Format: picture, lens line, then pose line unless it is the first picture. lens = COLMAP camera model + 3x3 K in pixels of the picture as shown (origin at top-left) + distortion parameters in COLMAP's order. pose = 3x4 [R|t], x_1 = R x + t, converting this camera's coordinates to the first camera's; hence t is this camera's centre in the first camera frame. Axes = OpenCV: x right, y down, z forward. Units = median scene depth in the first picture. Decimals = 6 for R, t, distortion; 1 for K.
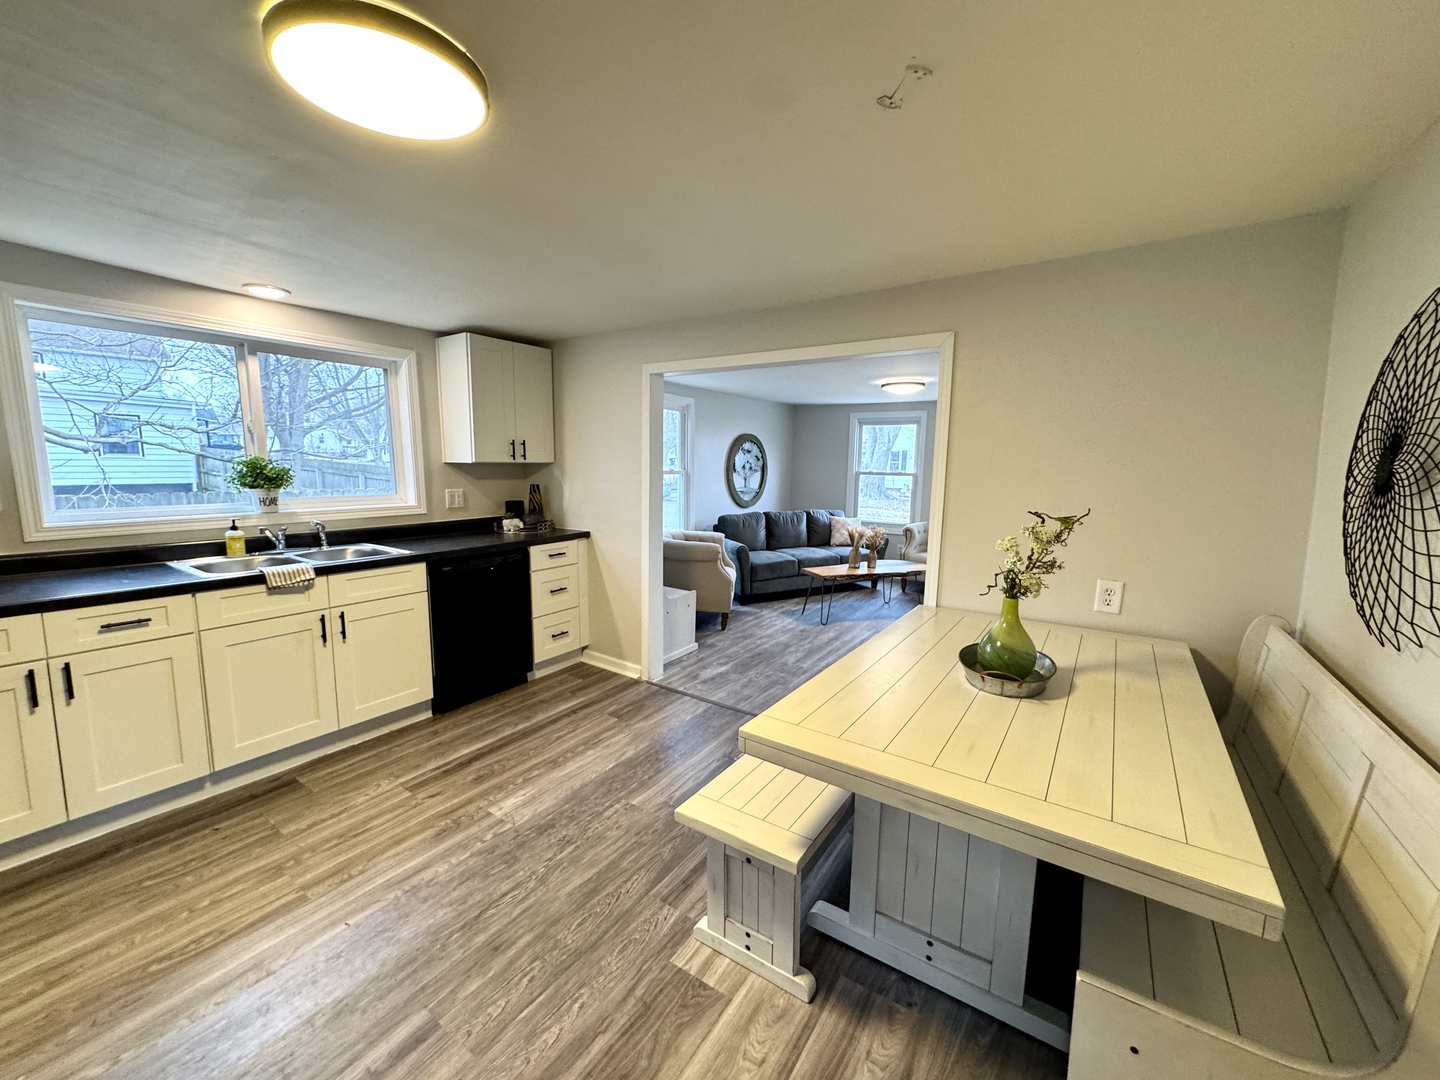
lens RADIAL K [[572.0, 0, 721.1], [0, 572.0, 538.3], [0, 0, 1]] dist [-0.002265, -0.000096]
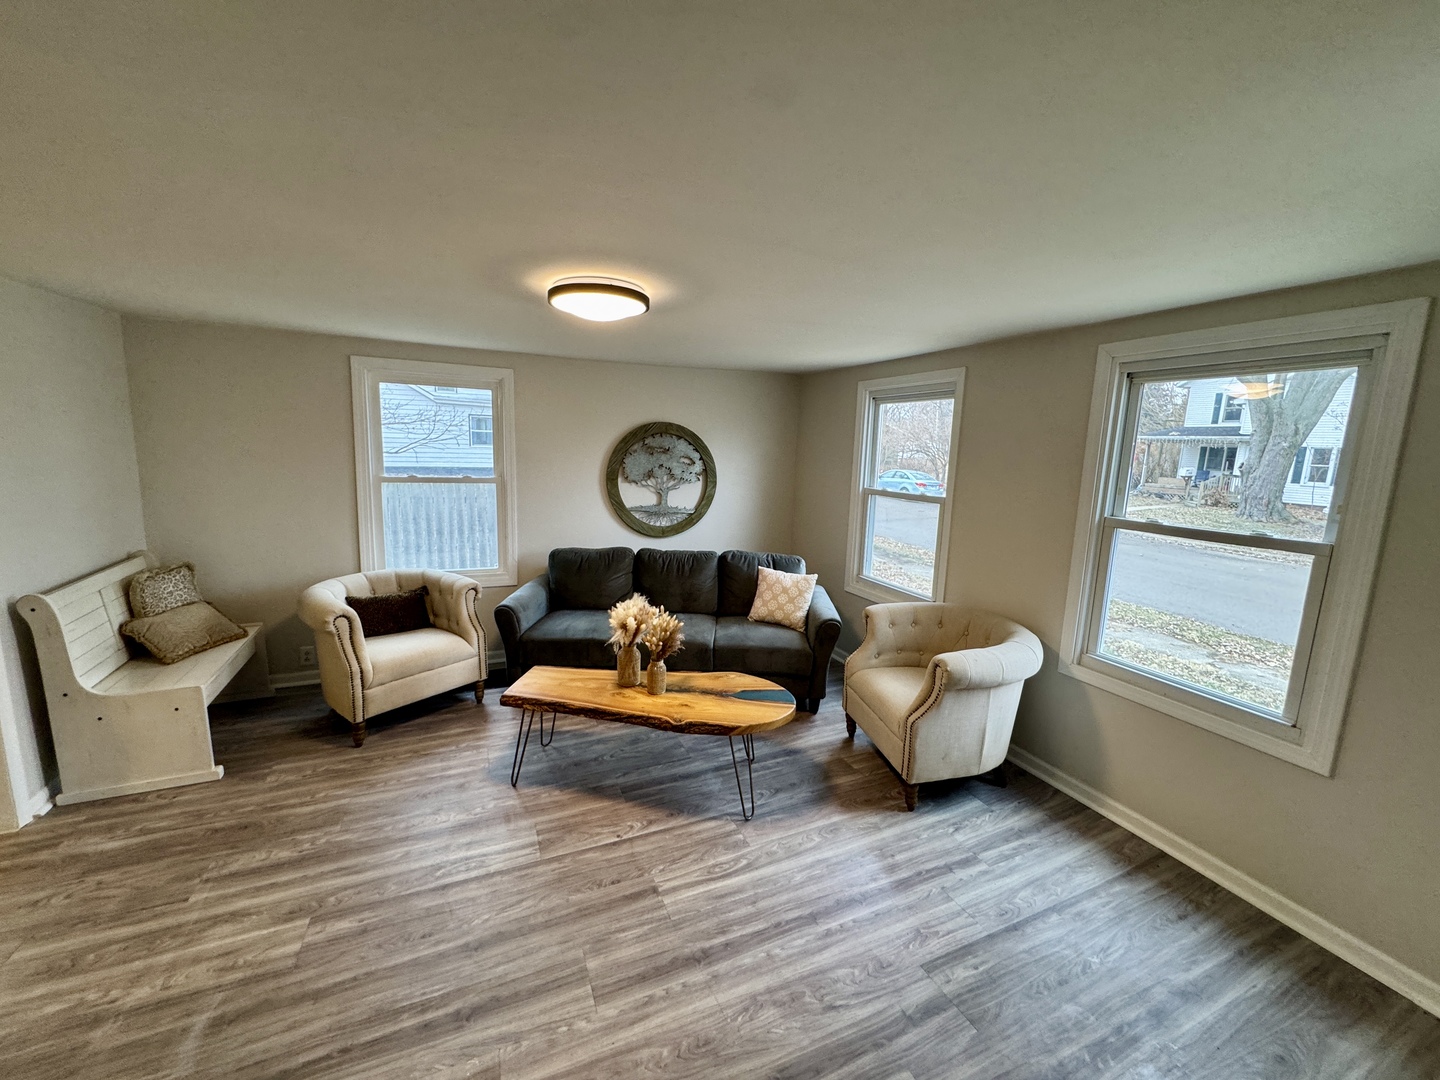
lens RADIAL K [[572.0, 0, 721.1], [0, 572.0, 538.3], [0, 0, 1]] dist [-0.002265, -0.000096]
pose [[0.840283, 0.092812, -0.534144, 0.583167], [-0.087104, 0.995550, 0.035958, -0.106138], [0.535105, 0.016311, 0.844628, 0.640079]]
